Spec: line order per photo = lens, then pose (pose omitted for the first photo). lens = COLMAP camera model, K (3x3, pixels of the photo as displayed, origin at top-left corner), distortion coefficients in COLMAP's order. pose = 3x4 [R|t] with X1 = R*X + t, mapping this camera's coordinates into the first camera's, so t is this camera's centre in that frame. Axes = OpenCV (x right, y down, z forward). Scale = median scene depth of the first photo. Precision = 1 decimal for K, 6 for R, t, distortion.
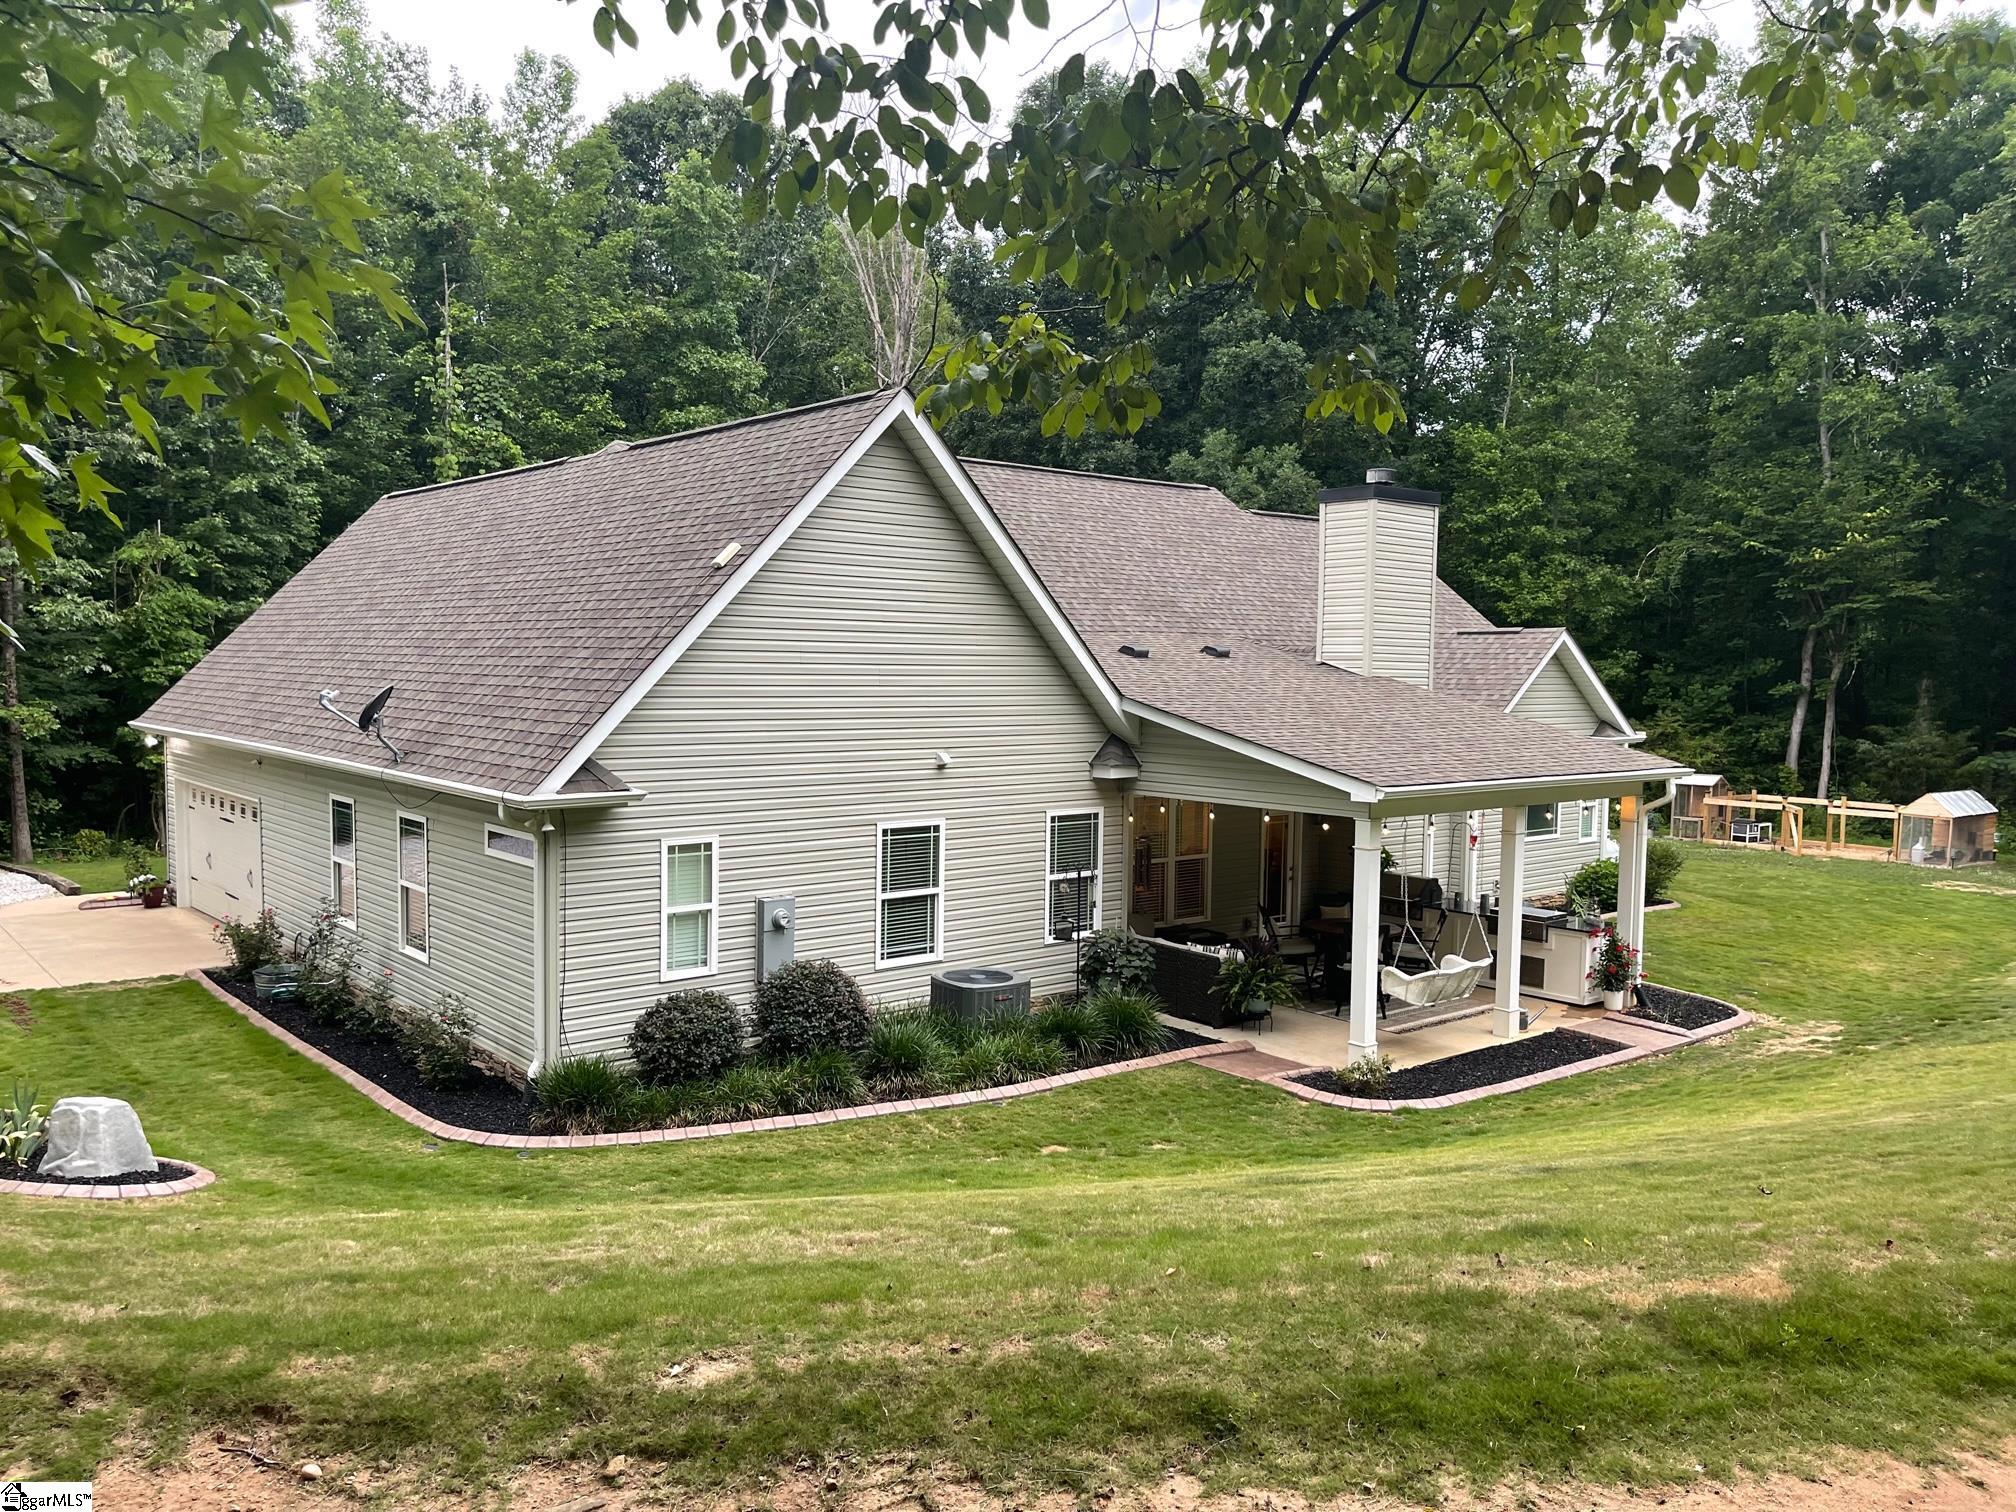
lens RADIAL K [[1524.6, 0, 1008.3], [0, 1524.6, 760.8], [0, 0, 1]] dist [0.040992, -0.013272]
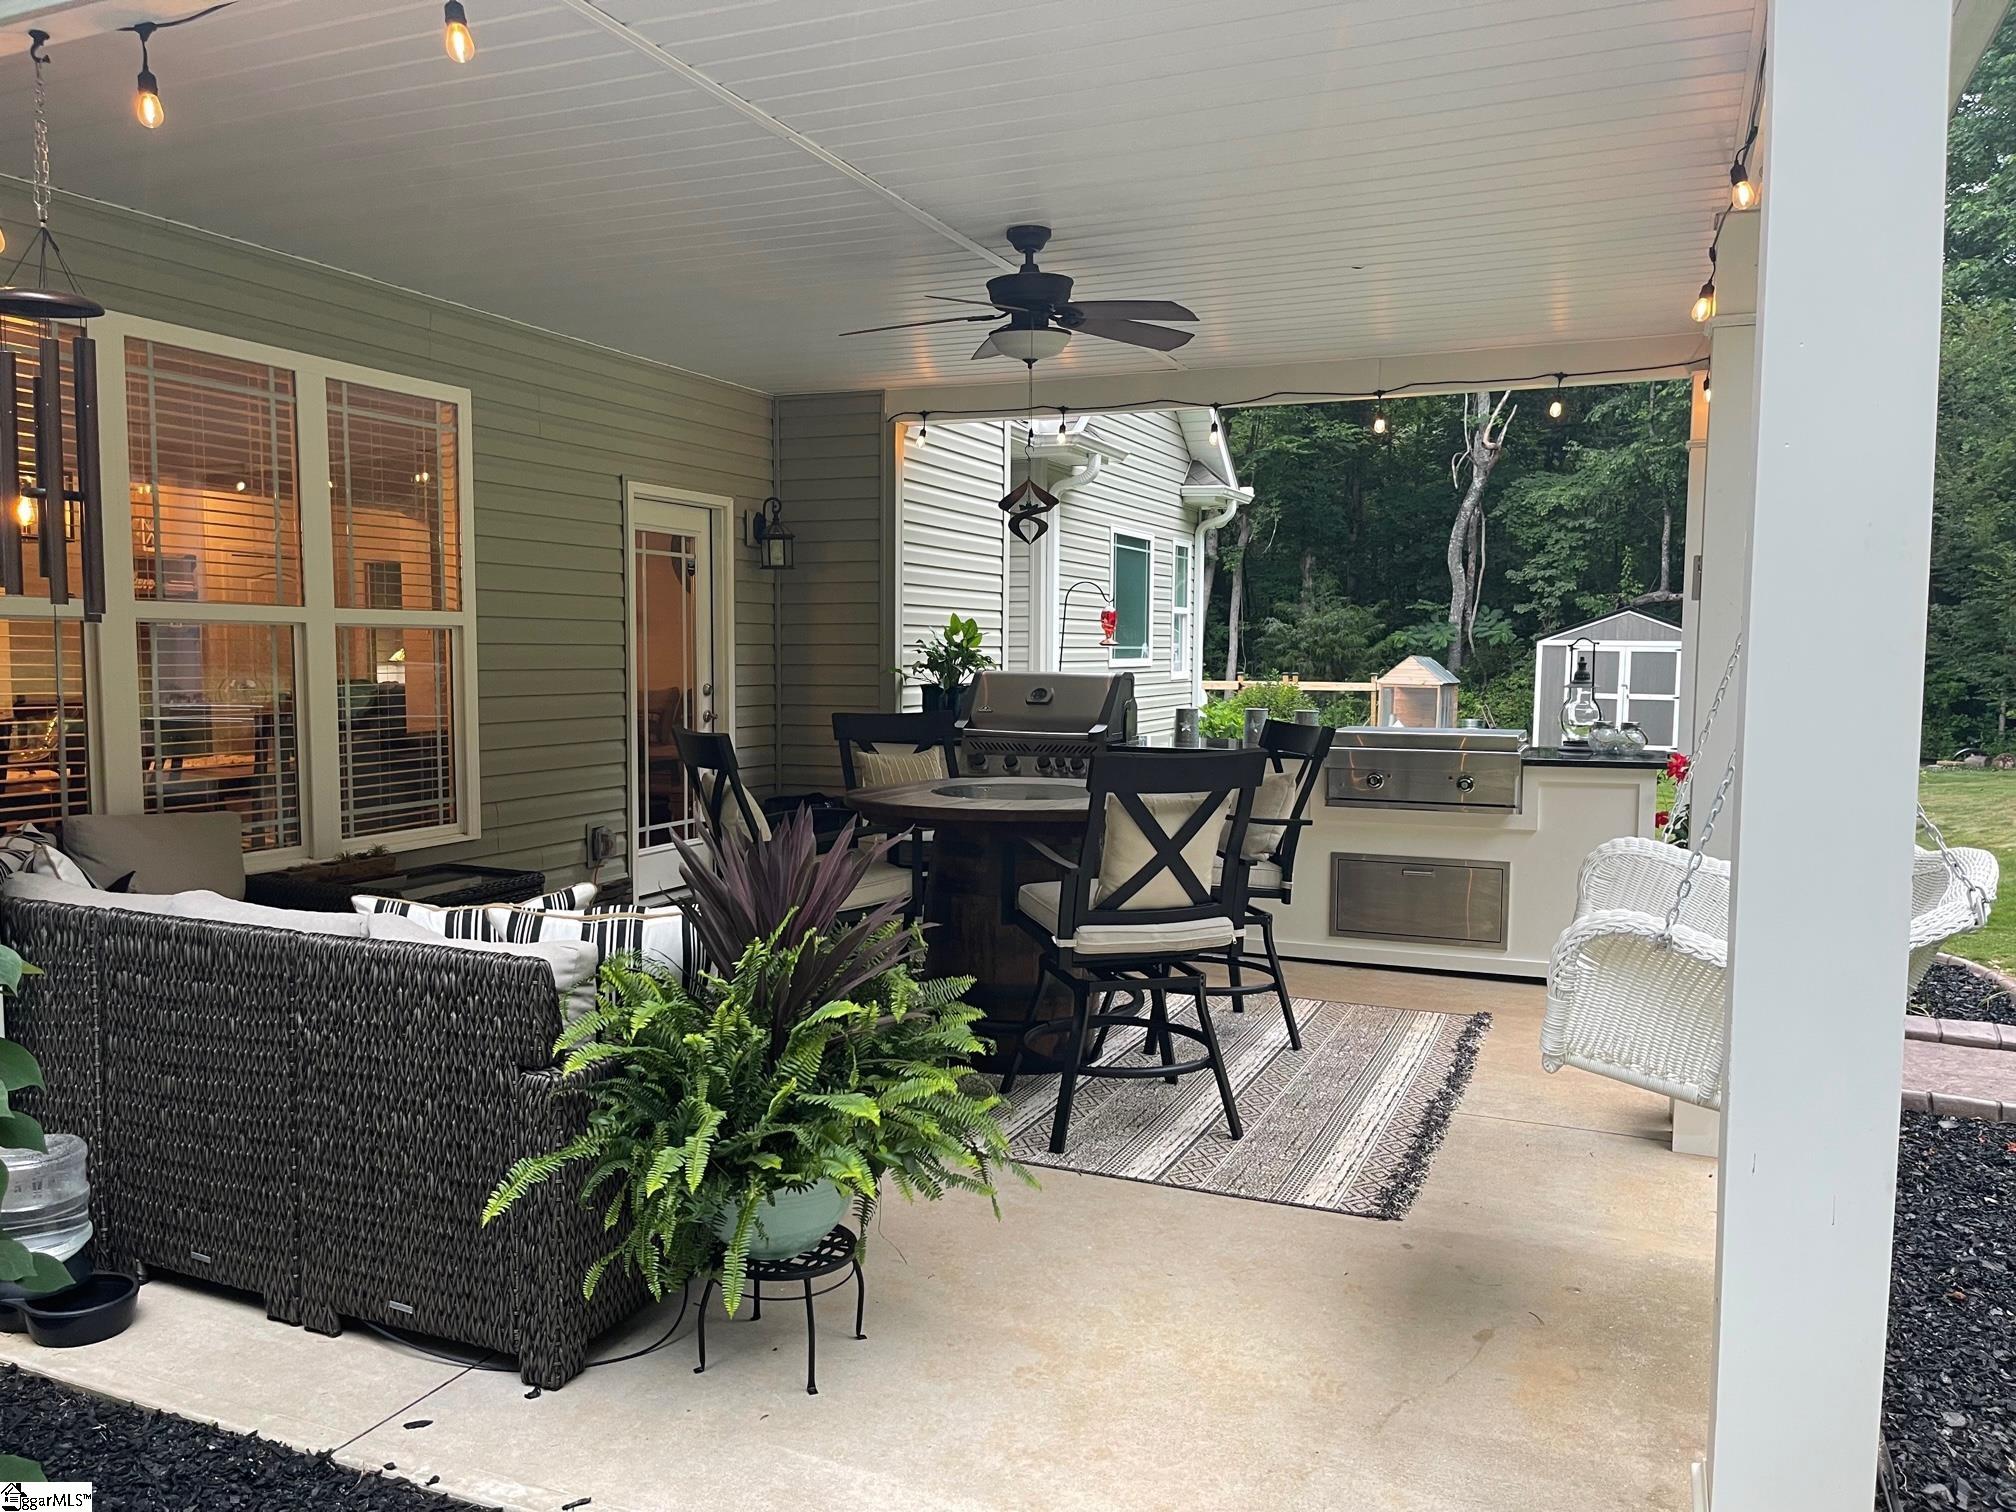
lens RADIAL K [[1524.6, 0, 1000.5], [0, 1524.6, 760.6], [0, 0, 1]] dist [0.040992, -0.013272]
pose [[0.892452, -0.046915, 0.448696, 0.097494], [0.041899, 0.998899, 0.021106, 0.094687], [-0.449192, -0.000036, 0.893435, 0.745939]]
